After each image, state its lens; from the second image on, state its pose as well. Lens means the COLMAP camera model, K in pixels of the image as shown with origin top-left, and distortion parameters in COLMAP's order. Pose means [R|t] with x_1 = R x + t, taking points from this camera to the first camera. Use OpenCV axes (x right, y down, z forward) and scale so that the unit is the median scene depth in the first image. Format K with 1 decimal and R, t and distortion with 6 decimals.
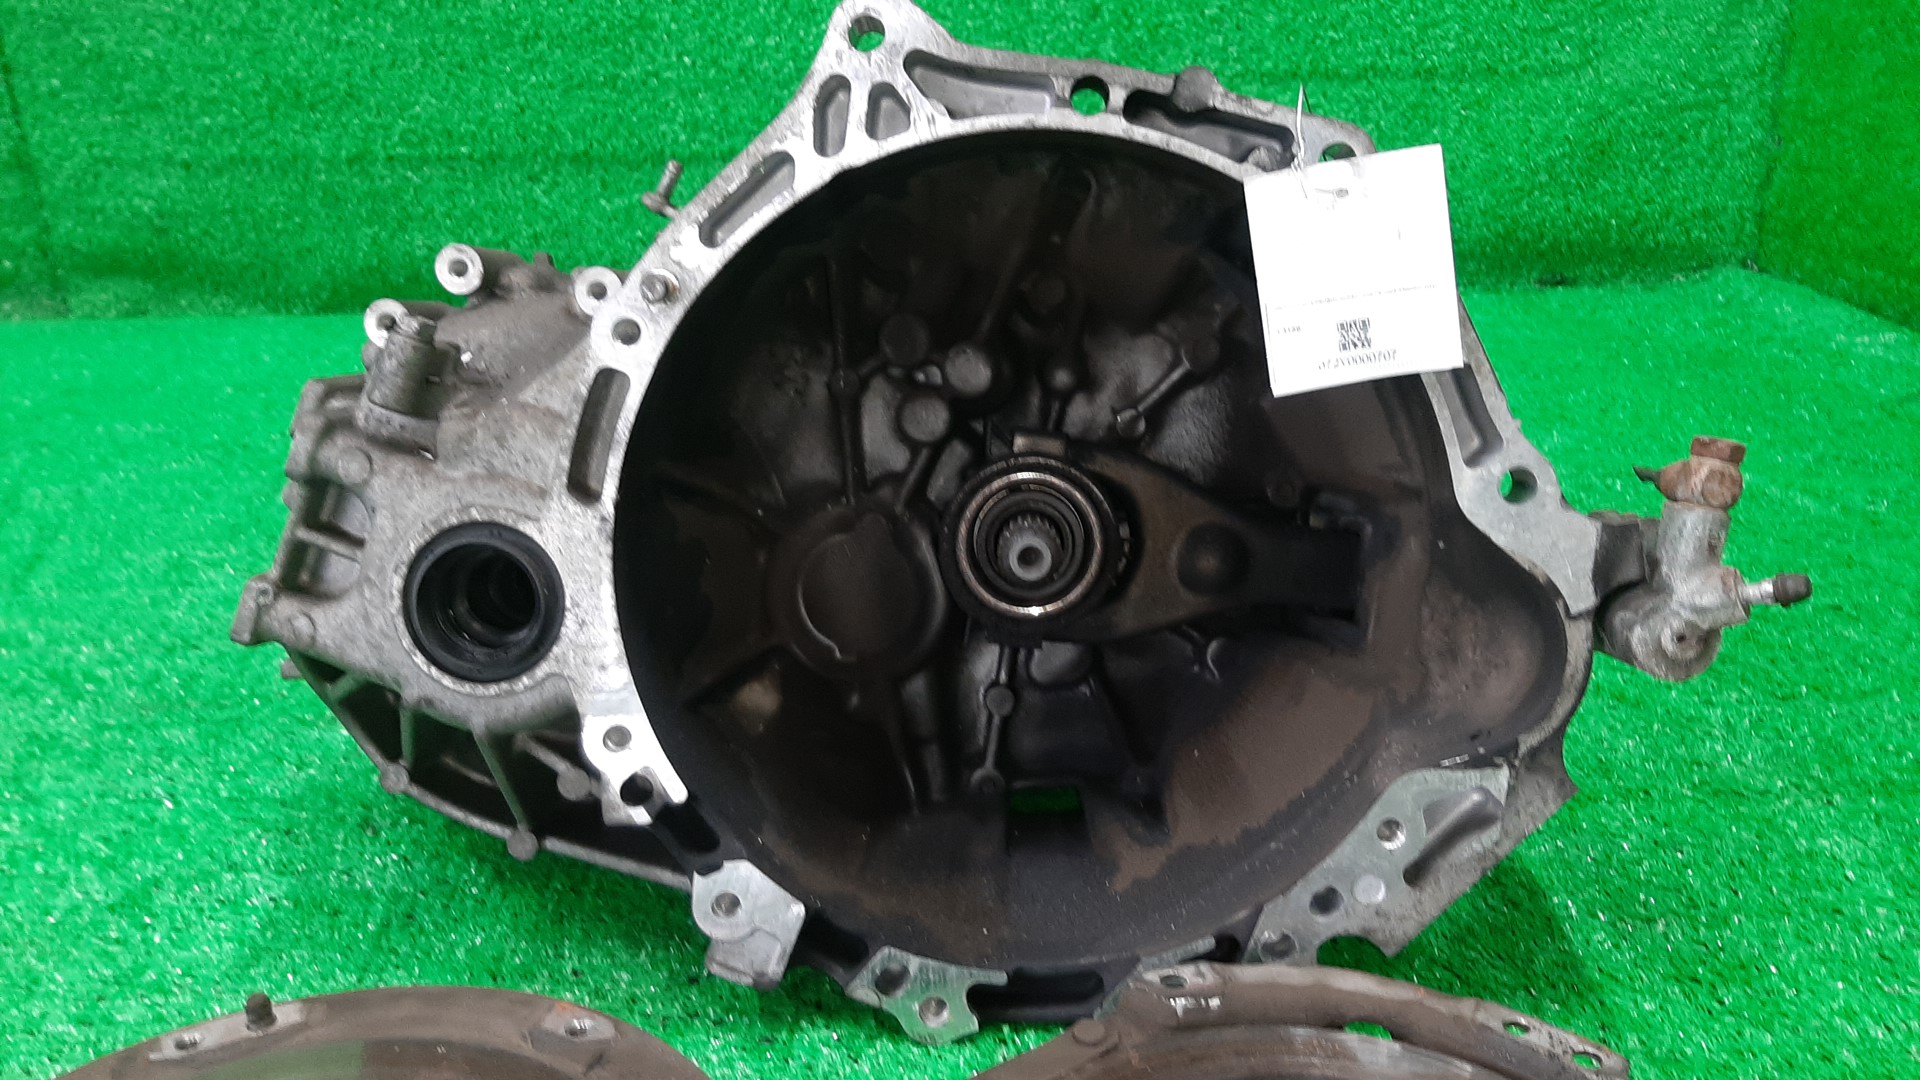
lens RADIAL K [[1467.5, 0, 989.5], [0, 1467.5, 540.7], [0, 0, 1]] dist [0.056580, -0.157776]
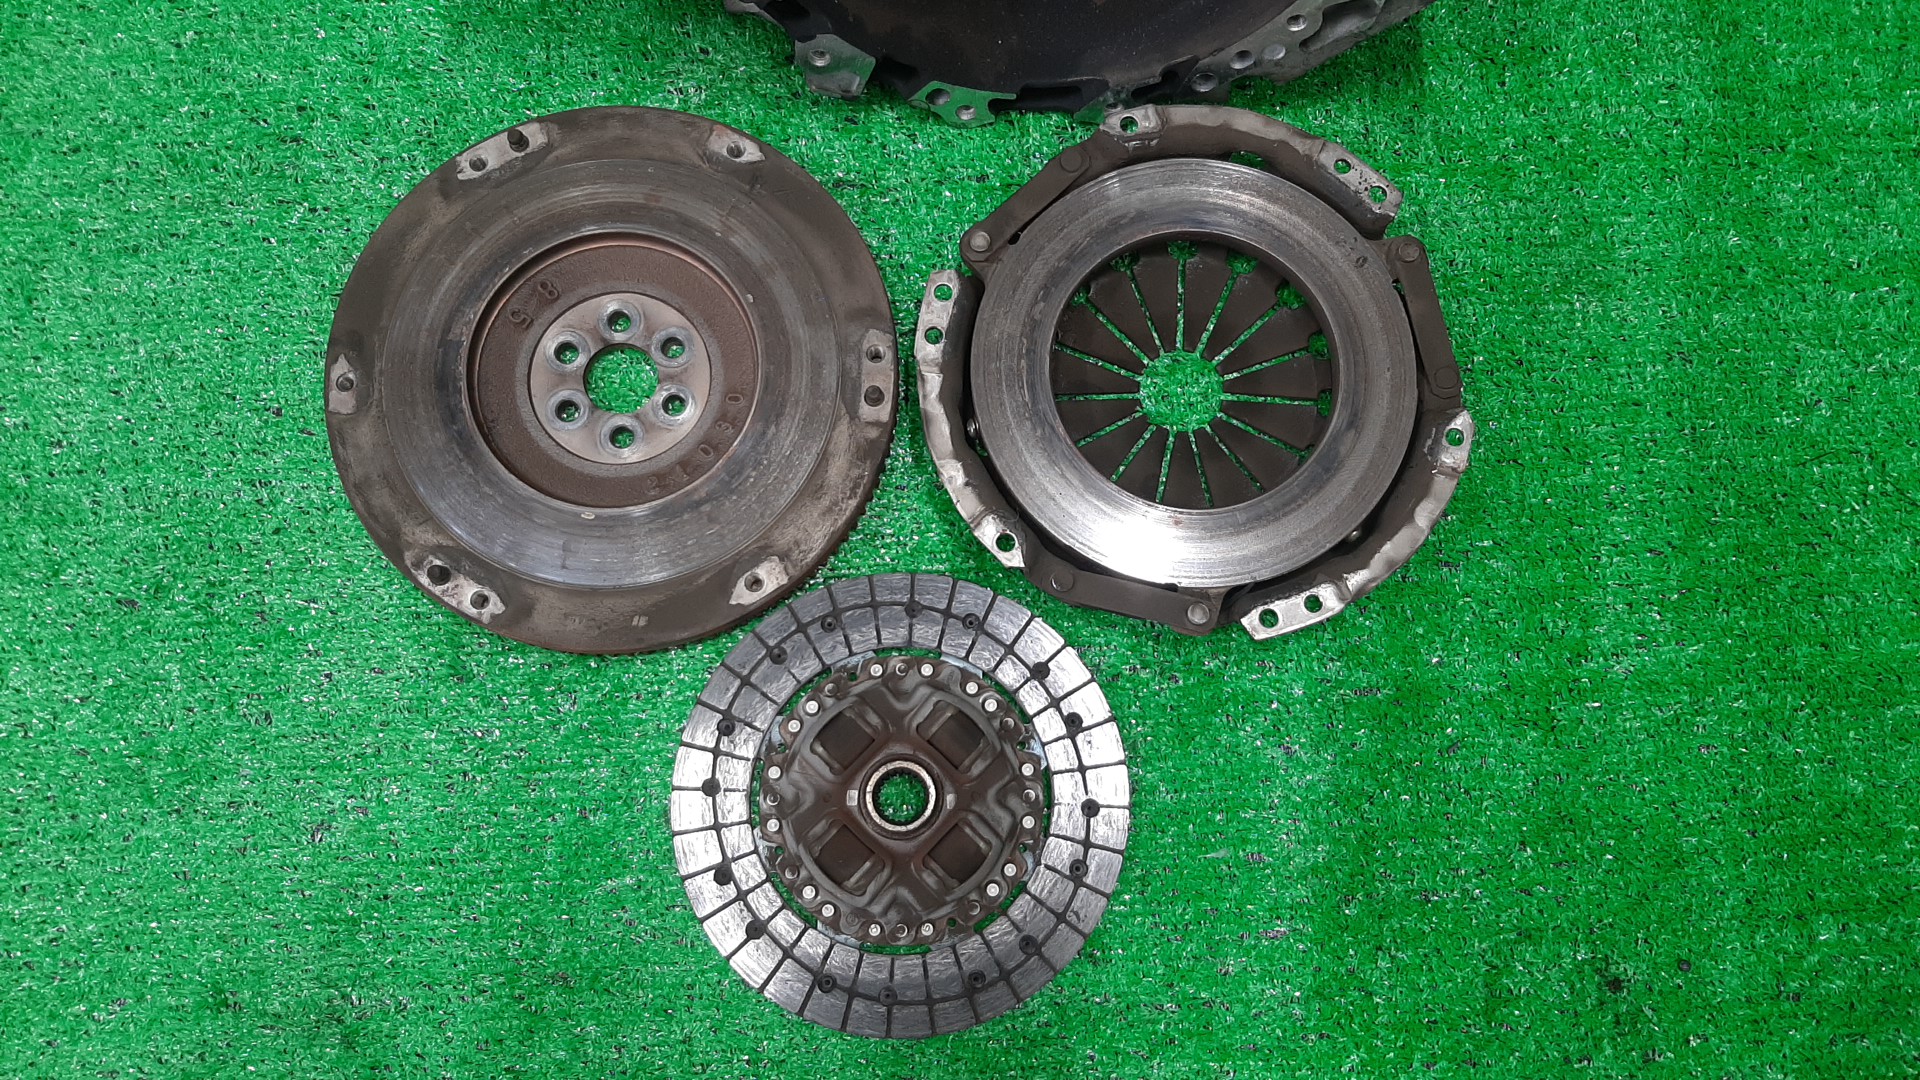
lens RADIAL K [[1467.5, 0, 989.5], [0, 1467.5, 540.7], [0, 0, 1]] dist [0.056580, -0.157776]
pose [[0.999010, -0.012311, 0.042748, -0.073616], [-0.030970, 0.497342, 0.867002, -0.671139], [-0.031934, -0.867467, 0.496468, -0.095518]]
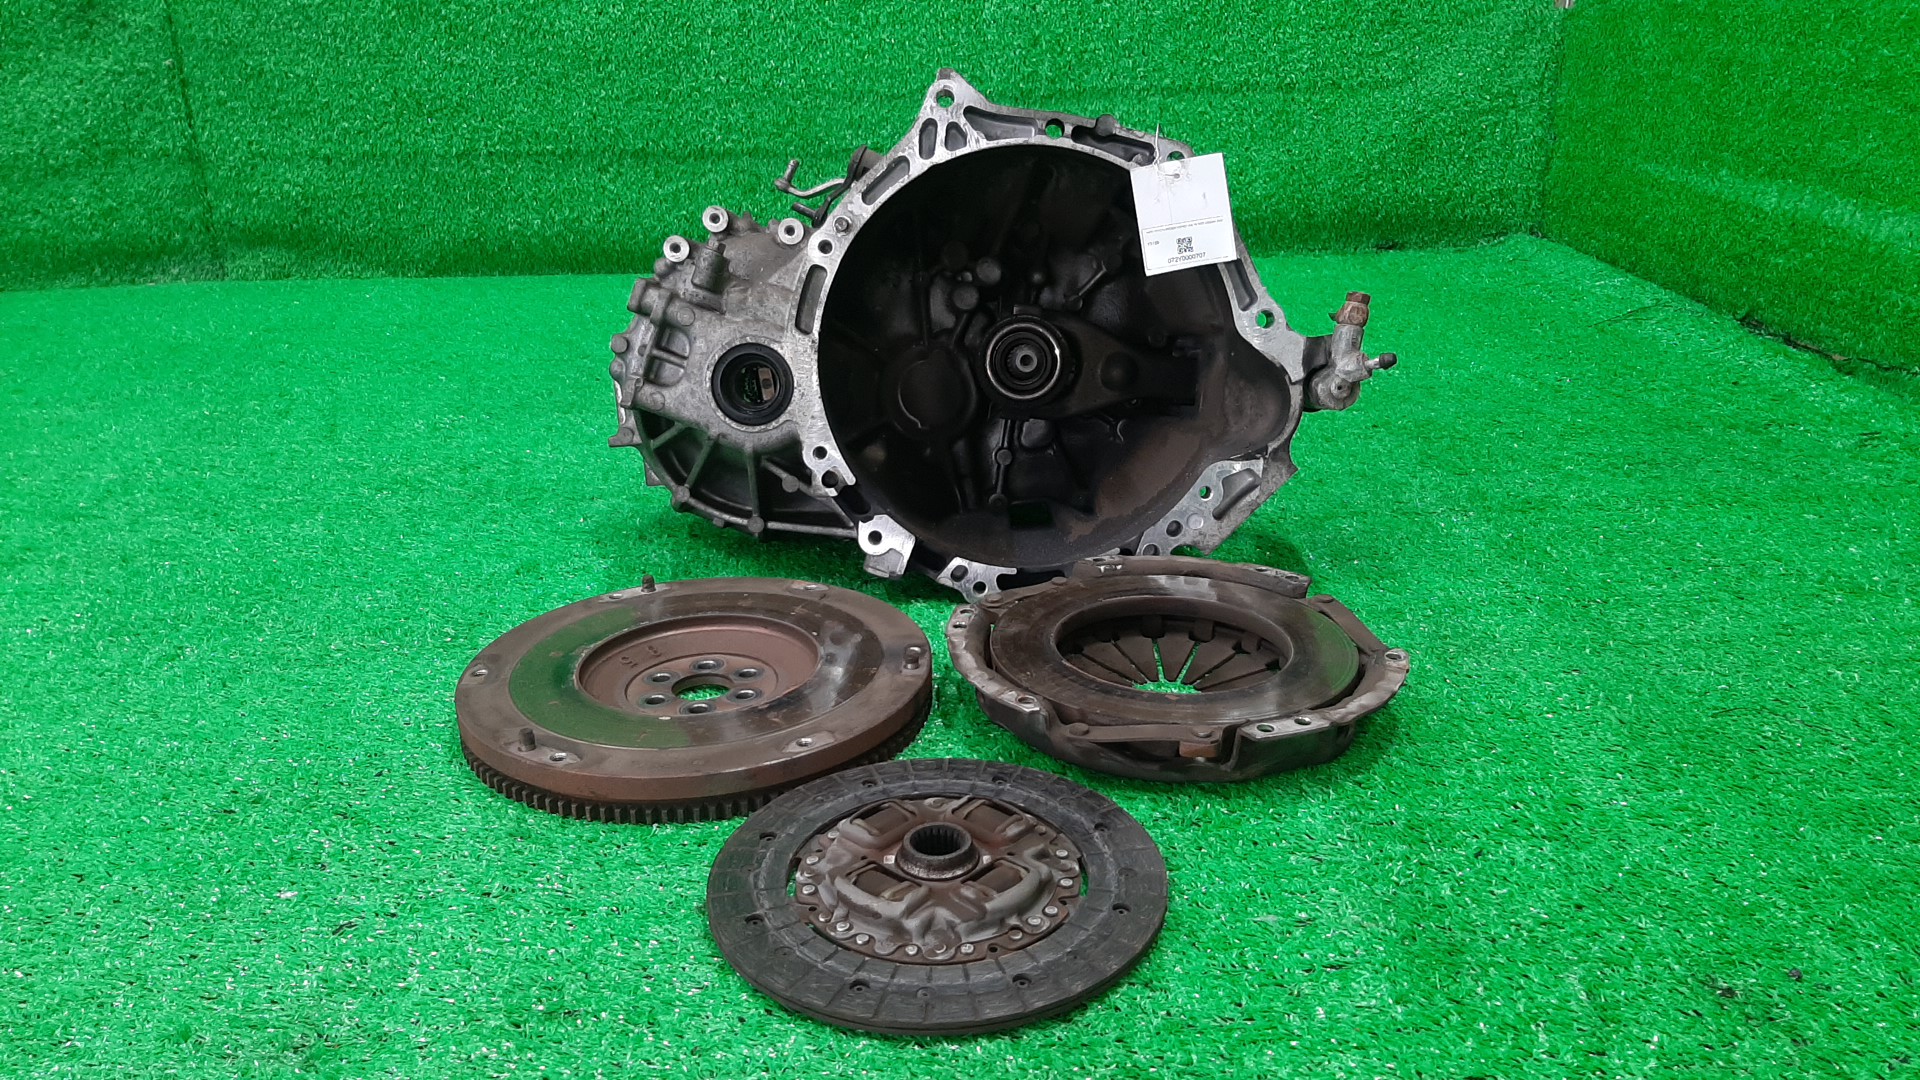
lens RADIAL K [[1509.0, 0, 960.0], [0, 1509.0, 540.0], [0, 0, 1]] dist [0.103880, -0.330943]
pose [[0.999415, -0.010965, 0.032398, -0.116643], [0.010999, 0.999939, -0.000858, 0.227027], [-0.032386, 0.001214, 0.999475, -0.928113]]
